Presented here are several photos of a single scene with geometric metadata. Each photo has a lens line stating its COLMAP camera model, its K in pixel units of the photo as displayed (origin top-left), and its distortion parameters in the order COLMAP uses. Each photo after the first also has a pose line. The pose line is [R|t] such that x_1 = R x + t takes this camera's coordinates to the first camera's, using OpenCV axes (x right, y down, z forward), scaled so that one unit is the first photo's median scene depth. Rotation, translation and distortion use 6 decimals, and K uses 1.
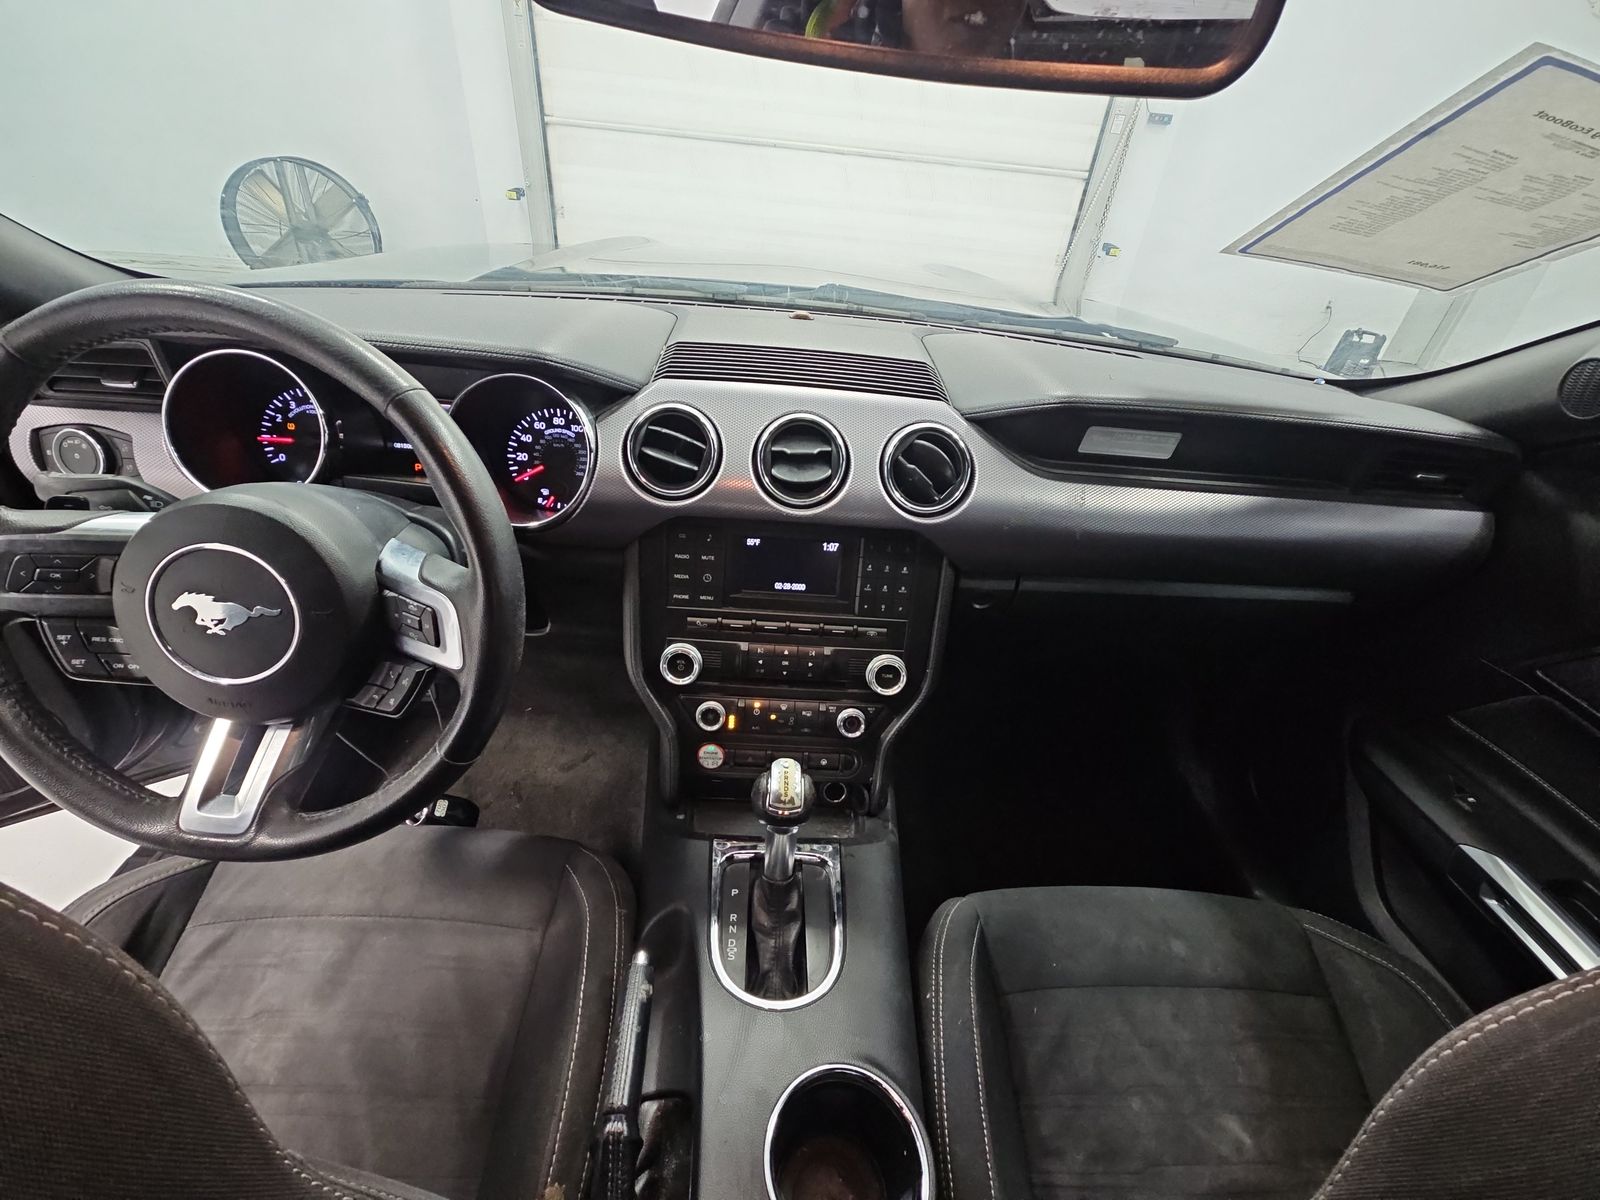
lens RADIAL K [[647.0, 0, 800.0], [0, 647.0, 600.0], [0, 0, 1]] dist [0.016301, -0.009430]
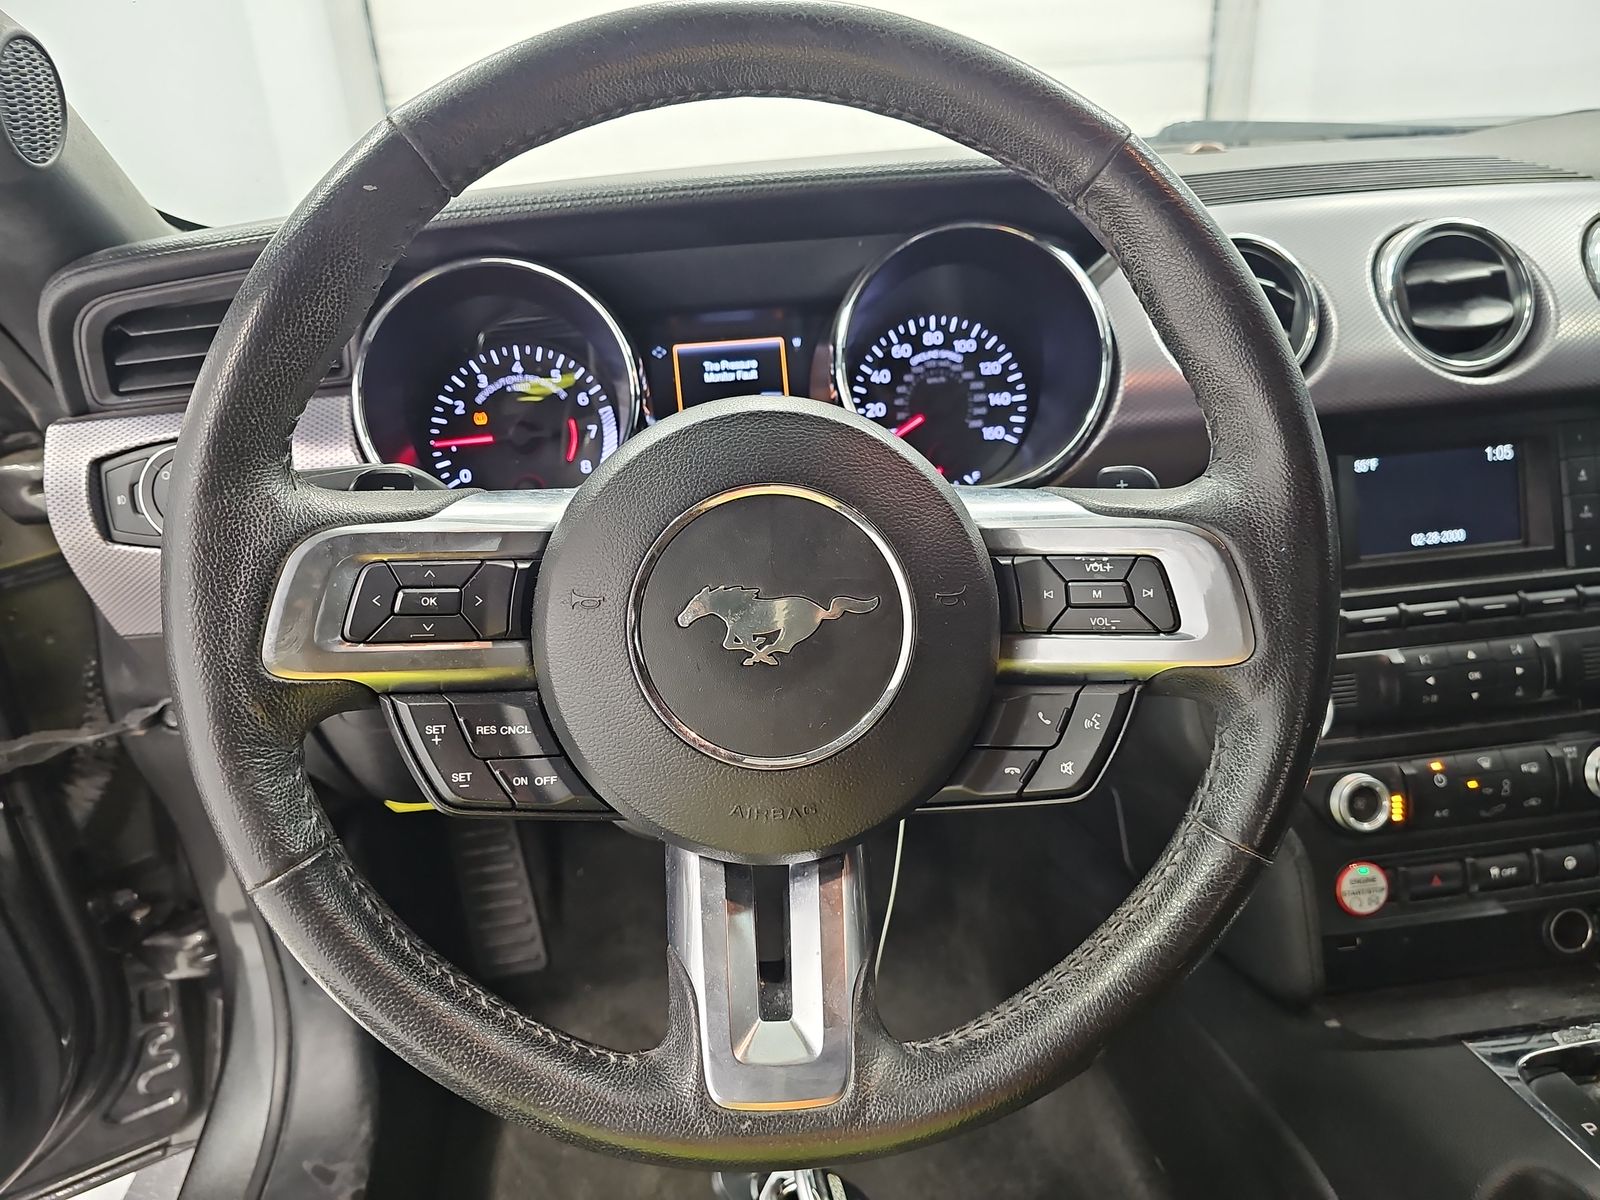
lens RADIAL K [[1062.4, 0, 800.0], [0, 1062.4, 600.0], [0, 0, 1]] dist [-0.006414, -0.004017]
pose [[0.985200, -0.168407, 0.031925, -0.573599], [0.171404, 0.966899, -0.189017, 0.104804], [0.000963, 0.191692, 0.981455, 0.136866]]
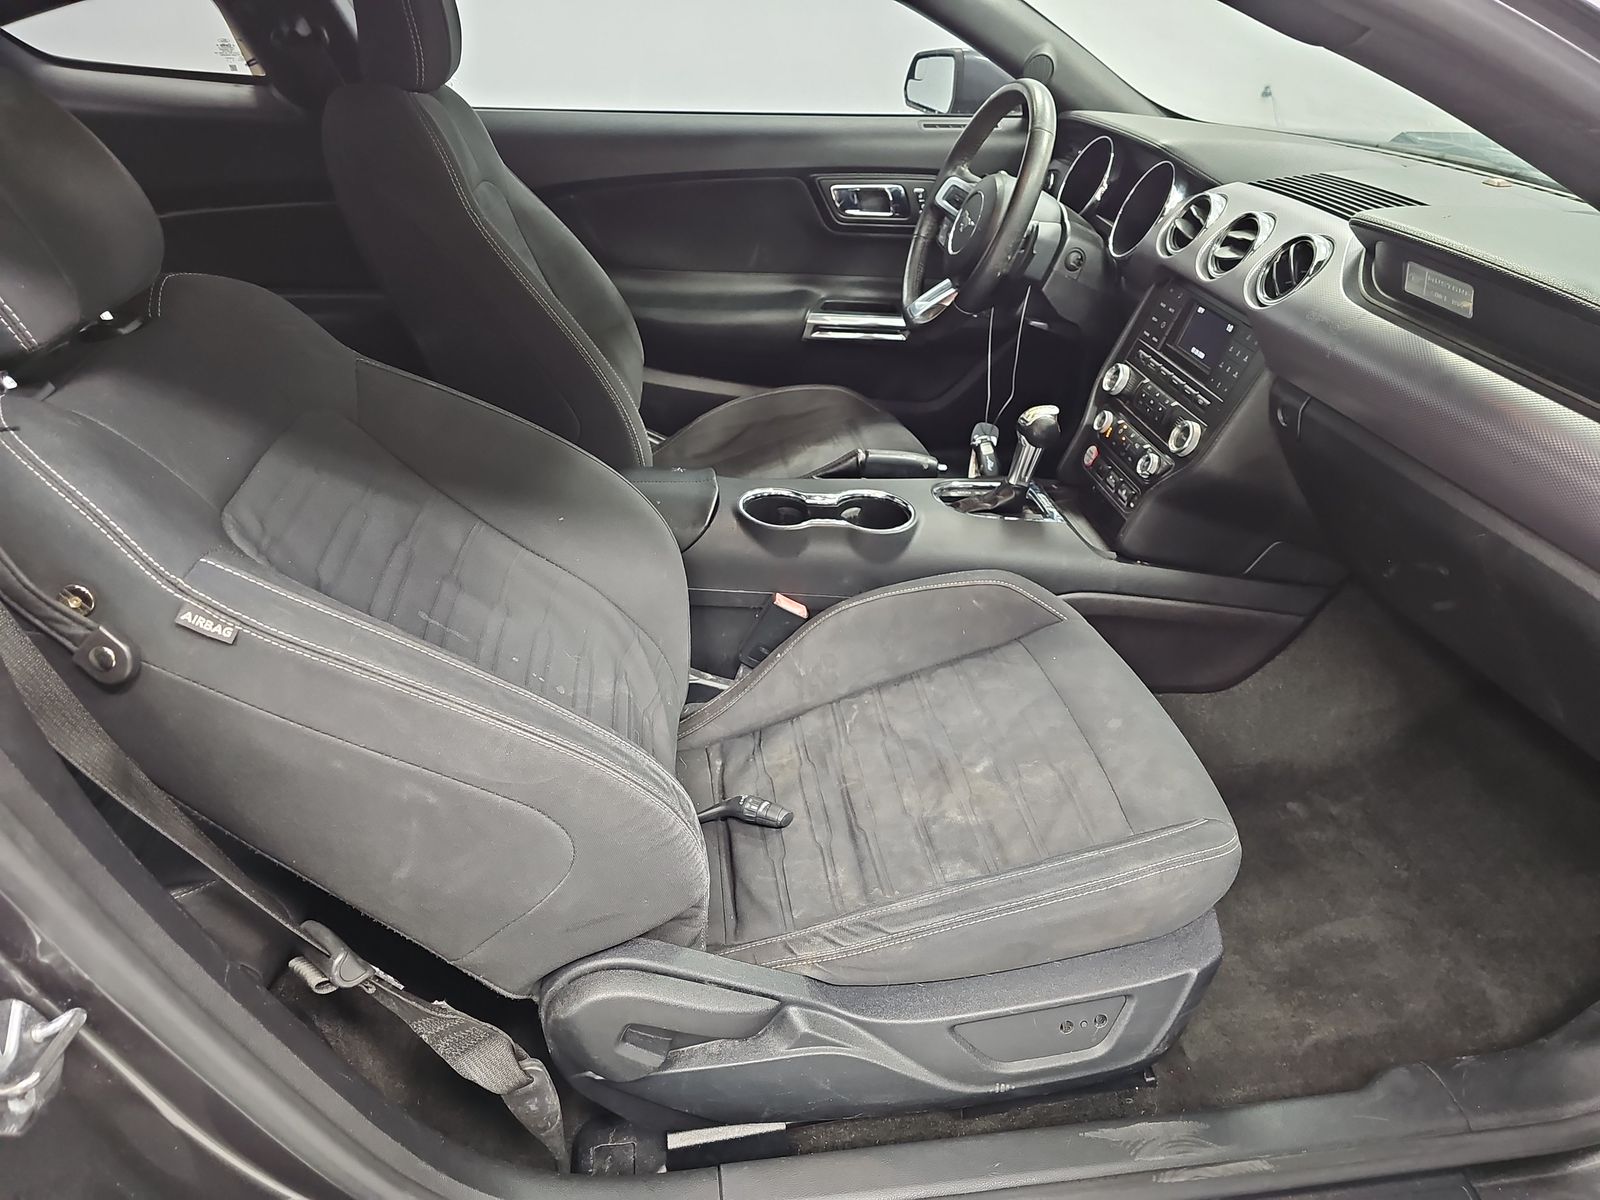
lens RADIAL K [[1062.4, 0, 800.0], [0, 1062.4, 600.0], [0, 0, 1]] dist [-0.006414, -0.004017]
pose [[0.113156, 0.435754, -0.892924, 1.846001], [-0.561882, 0.769255, 0.304198, 0.147124], [0.819442, 0.467296, 0.331888, -0.046882]]
